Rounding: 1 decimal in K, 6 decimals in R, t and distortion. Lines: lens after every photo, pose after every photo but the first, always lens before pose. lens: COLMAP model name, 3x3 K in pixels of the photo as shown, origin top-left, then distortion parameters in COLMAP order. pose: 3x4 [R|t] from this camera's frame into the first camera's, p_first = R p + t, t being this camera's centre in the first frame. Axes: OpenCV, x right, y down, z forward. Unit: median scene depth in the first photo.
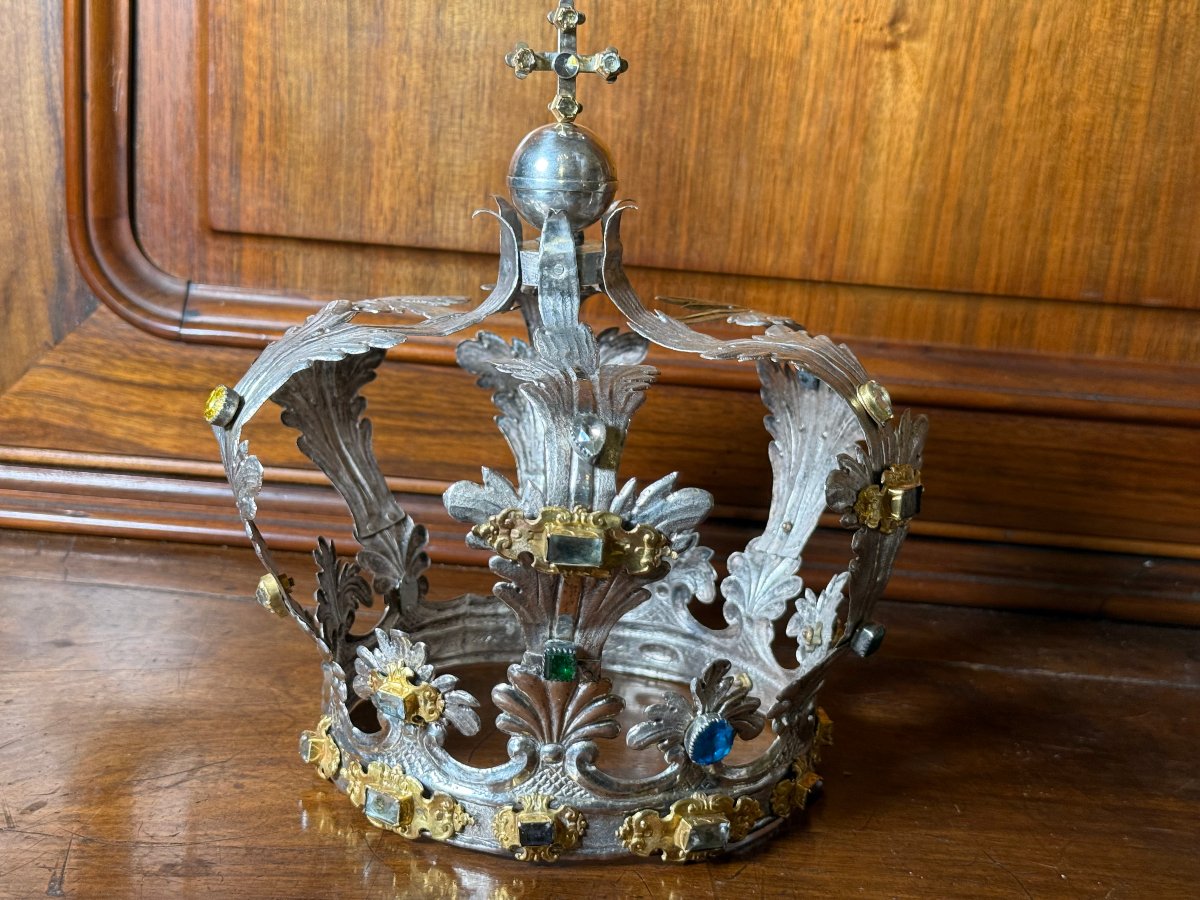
lens RADIAL K [[1818.4, 0, 600.0], [0, 1818.4, 450.0], [0, 0, 1]] dist [0.034404, -0.028726]
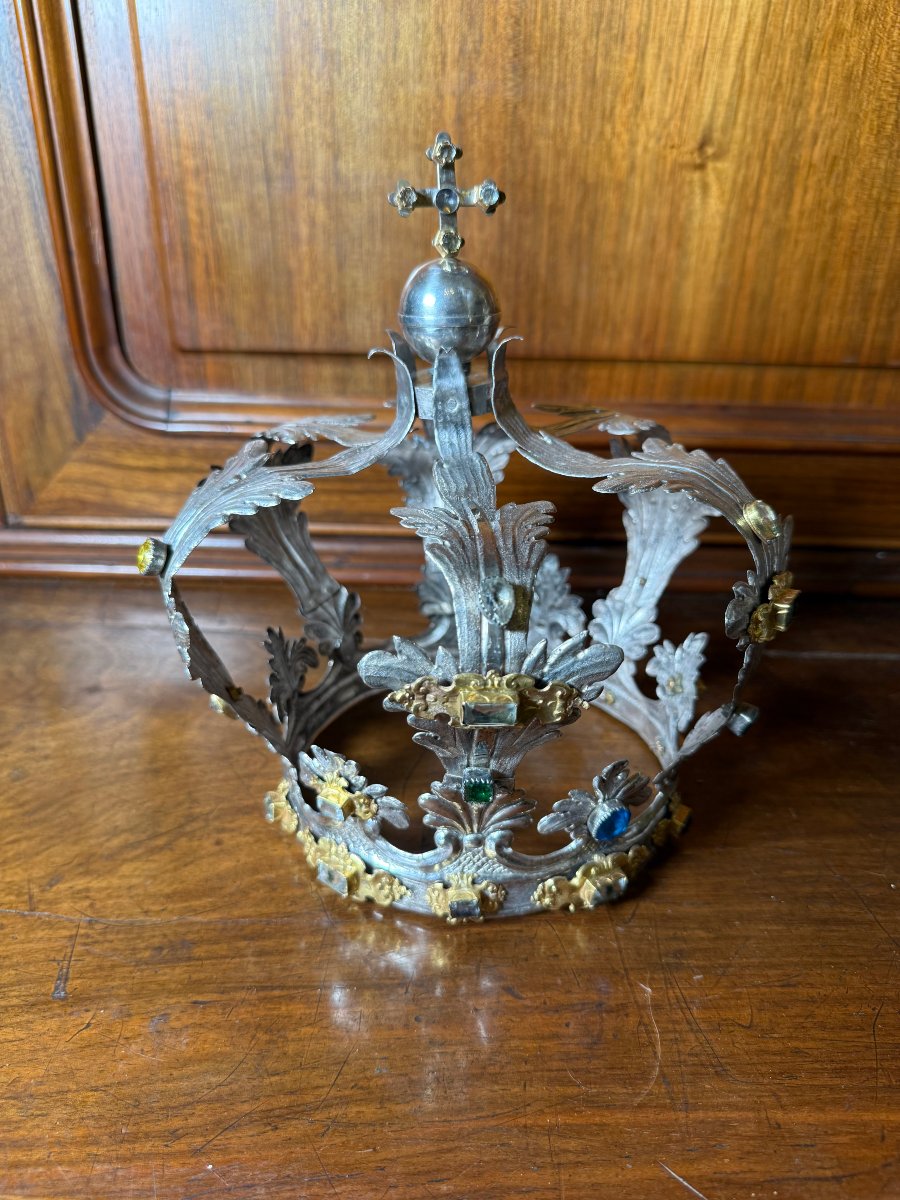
lens RADIAL K [[879.1, 0, 450.0], [0, 879.1, 600.0], [0, 0, 1]] dist [0.041967, -0.172986]
pose [[0.998037, -0.057972, -0.023699, -0.016820], [0.061795, 0.973069, 0.222075, -0.094548], [0.010187, -0.223103, 0.974742, 0.430955]]
